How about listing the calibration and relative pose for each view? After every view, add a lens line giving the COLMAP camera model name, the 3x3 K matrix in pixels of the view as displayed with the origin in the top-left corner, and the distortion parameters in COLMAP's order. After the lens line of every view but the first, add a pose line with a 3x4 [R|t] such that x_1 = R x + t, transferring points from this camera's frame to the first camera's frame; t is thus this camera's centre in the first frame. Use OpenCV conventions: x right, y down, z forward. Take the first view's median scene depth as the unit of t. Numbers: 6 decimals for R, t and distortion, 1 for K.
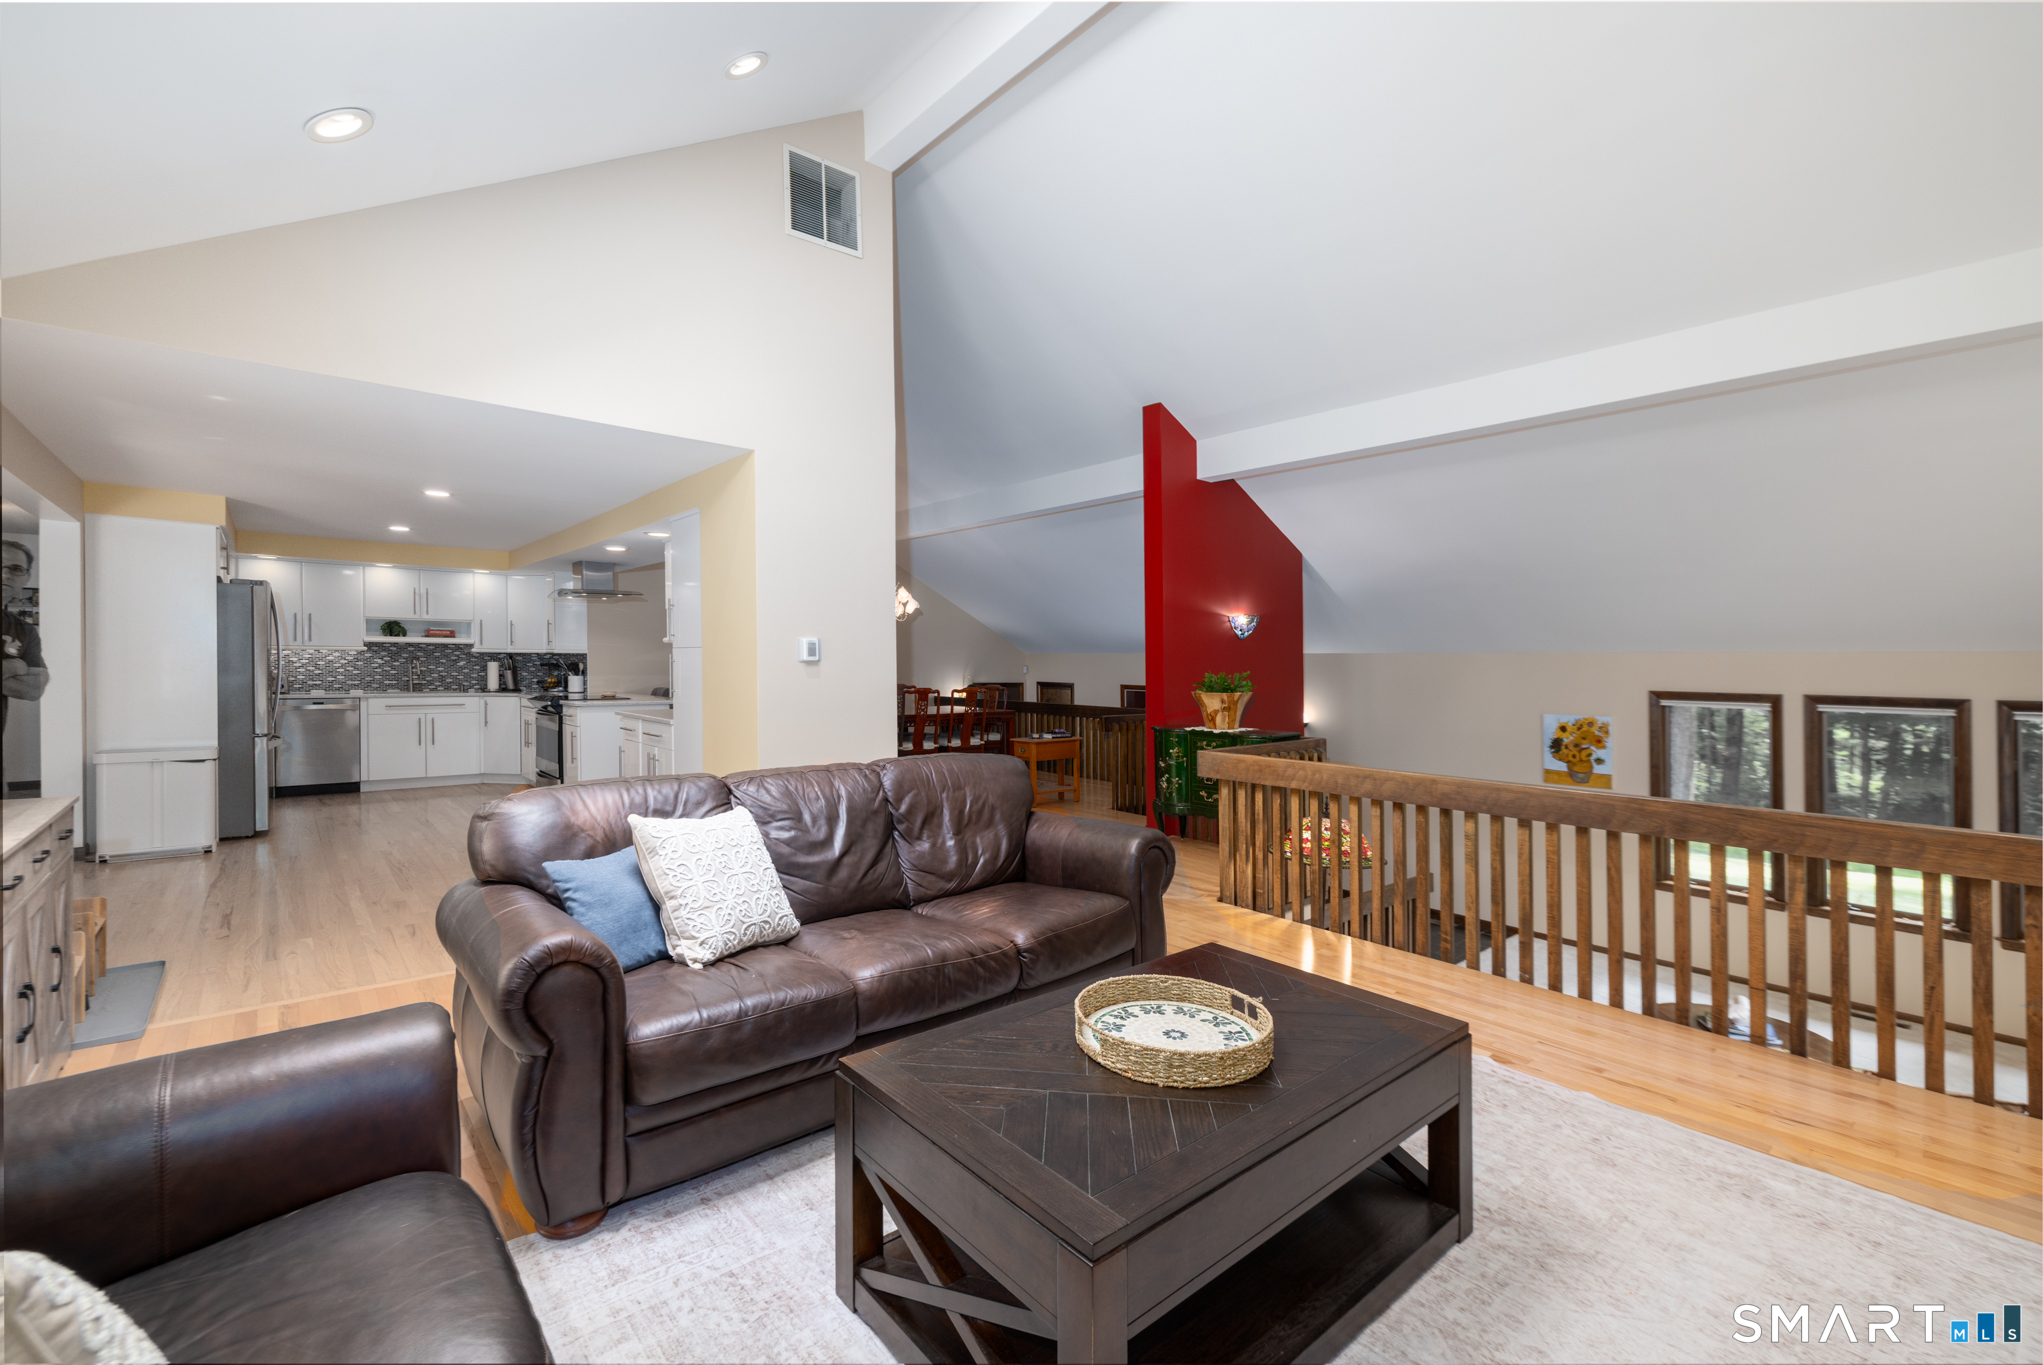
lens RADIAL K [[867.9, 0, 993.6], [0, 867.9, 685.5], [0, 0, 1]] dist [0.001019, 0.000815]
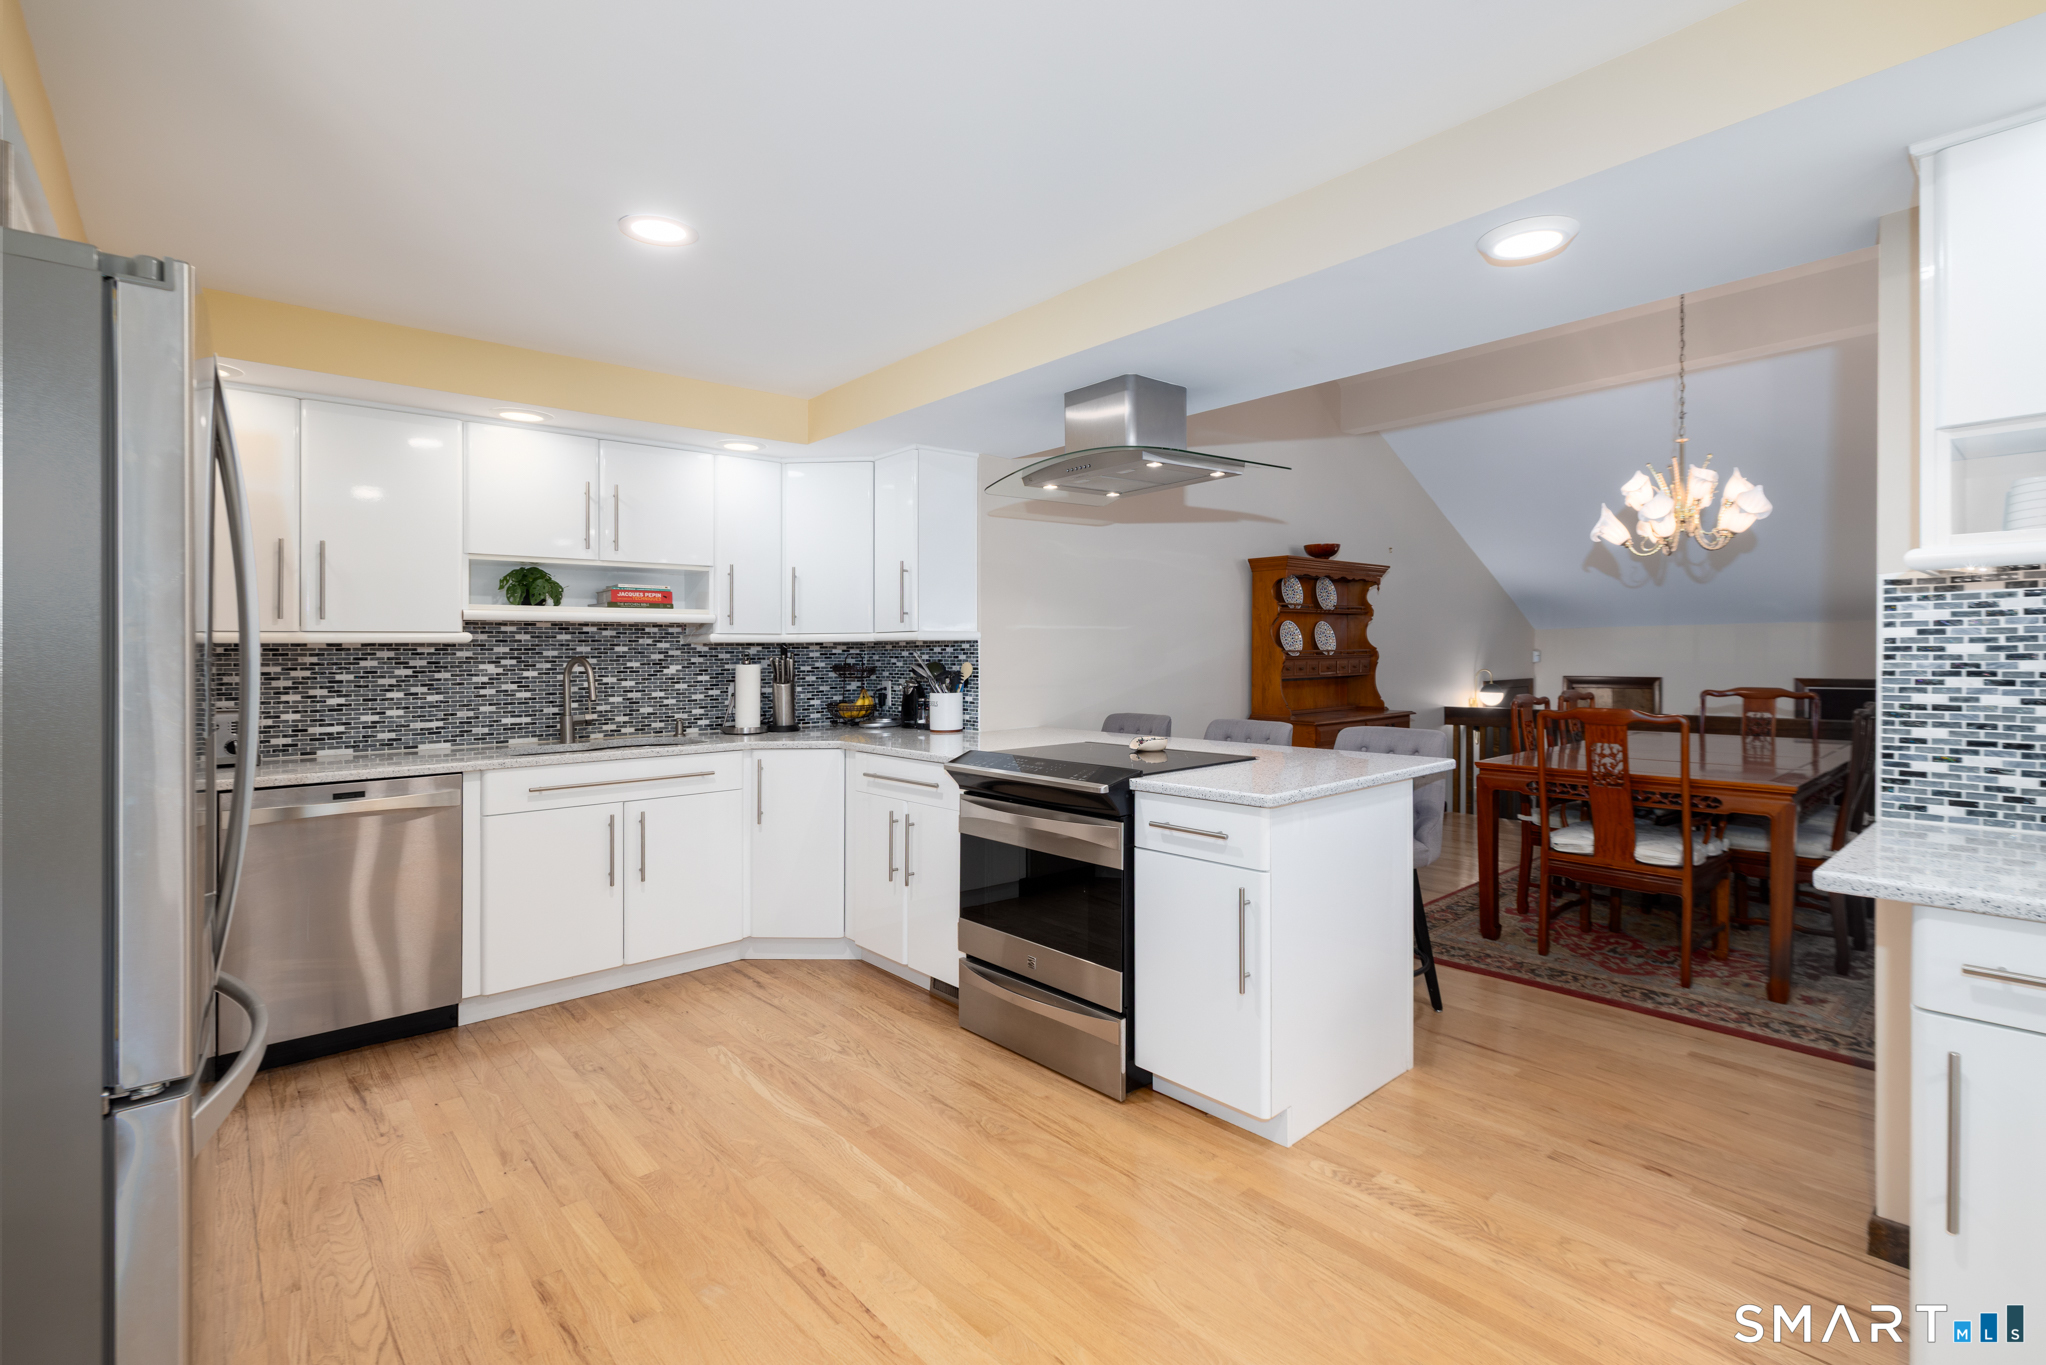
lens RADIAL K [[938.3, 0, 1085.8], [0, 938.3, 644.4], [0, 0, 1]] dist [0.001560, 0.001498]
pose [[0.998202, -0.019811, 0.056571, -0.442974], [0.021697, 0.999222, -0.032926, -0.018250], [-0.055875, 0.034095, 0.997855, 0.535484]]
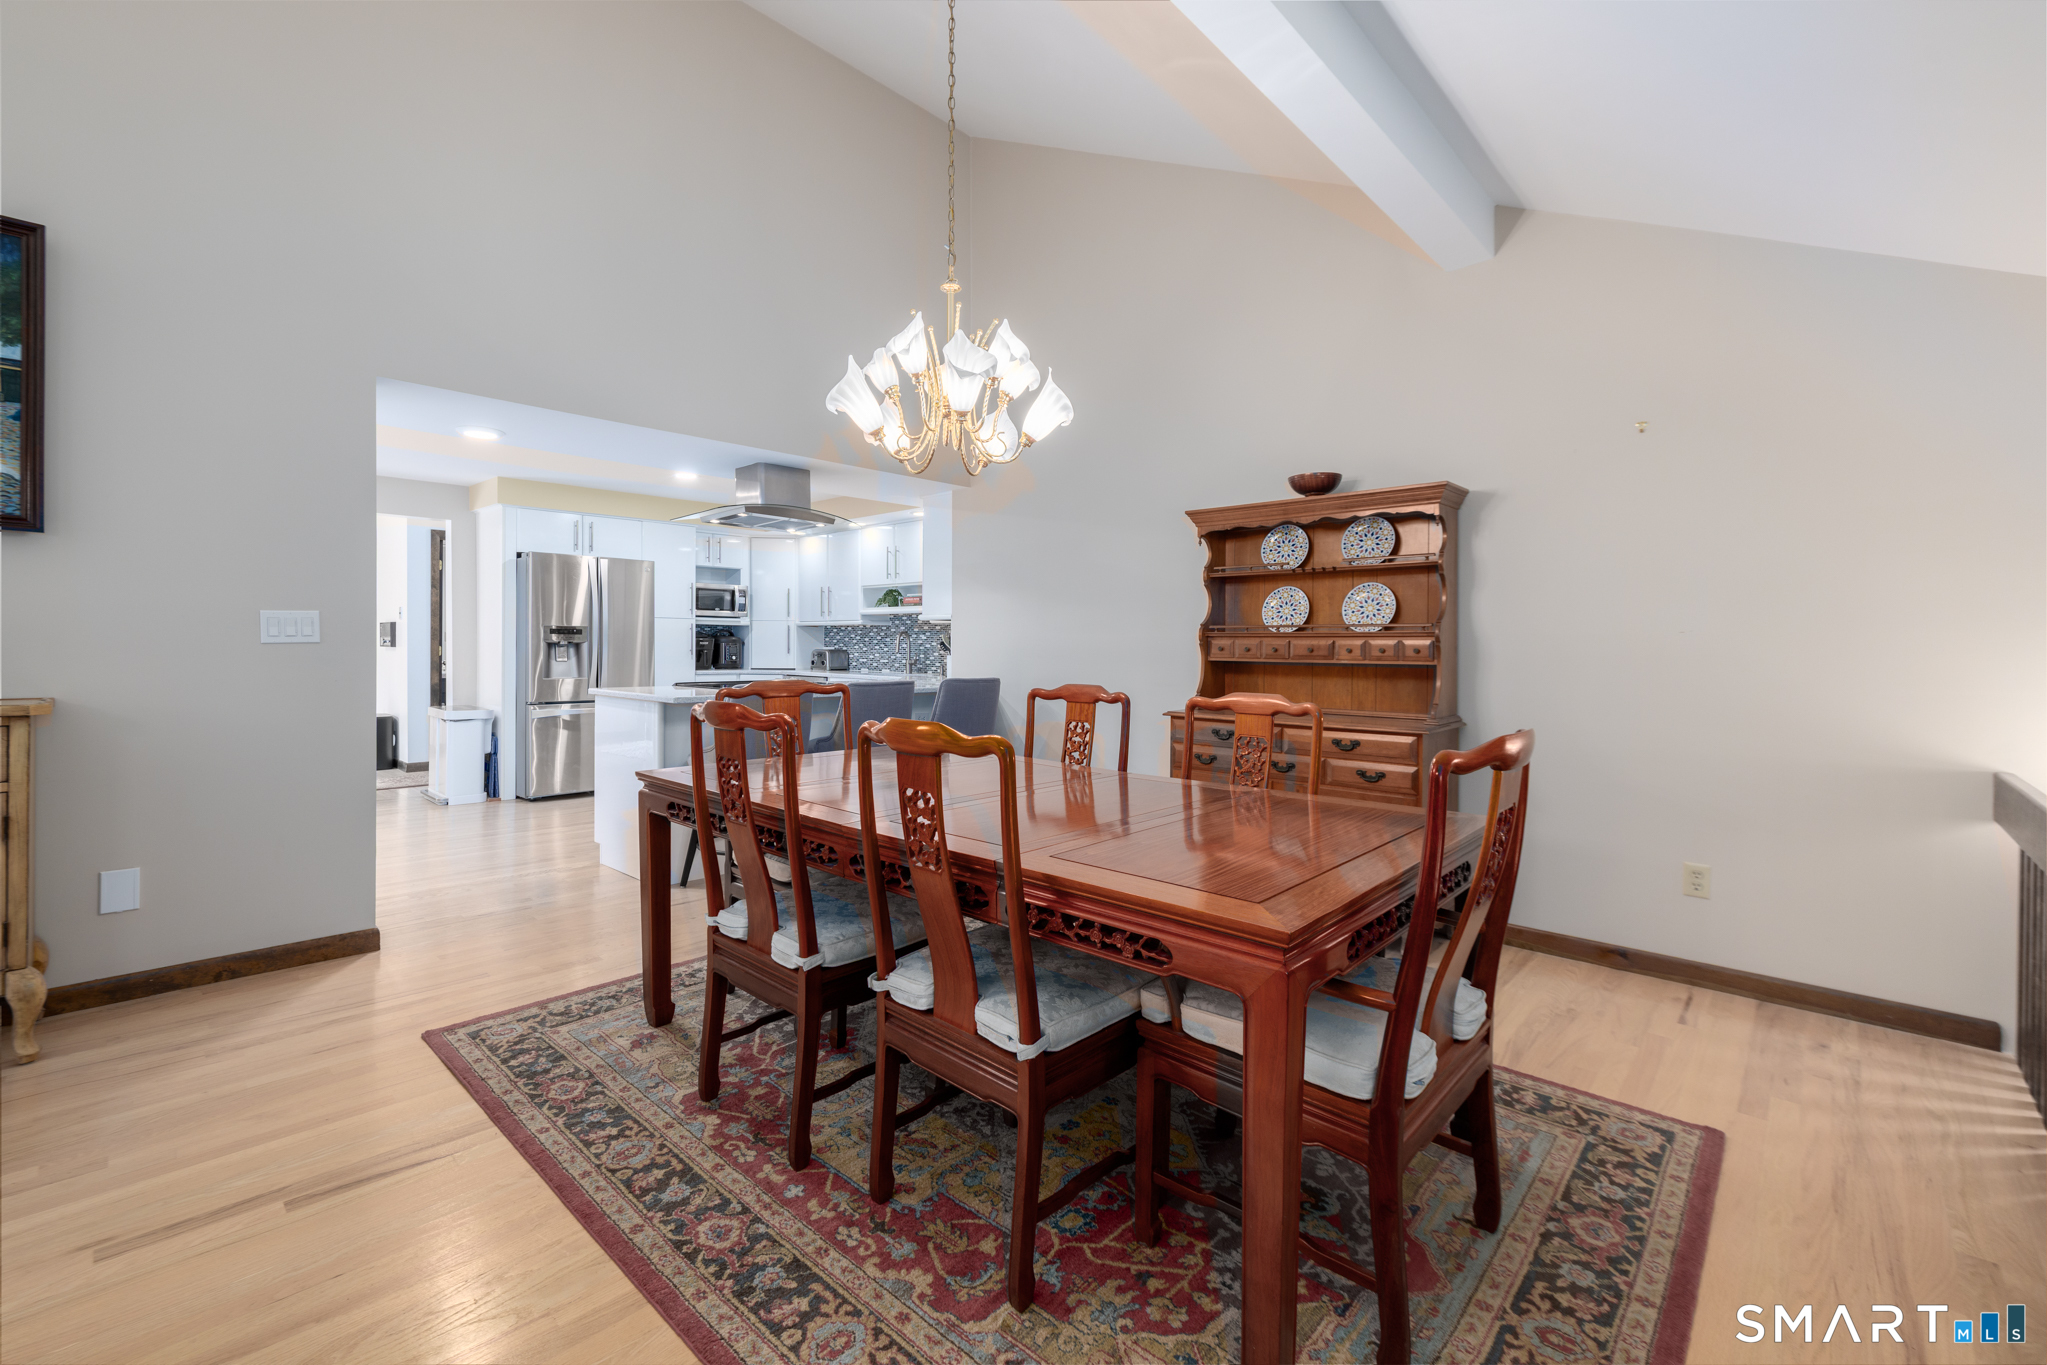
lens RADIAL K [[869.6, 0, 1011.6], [0, 869.6, 662.8], [0, 0, 1]] dist [0.001019, 0.000815]
pose [[0.115487, 0.011688, -0.993240, 0.161914], [-0.031914, 0.999458, 0.008051, -0.012775], [0.992796, 0.030769, 0.115797, 0.981579]]
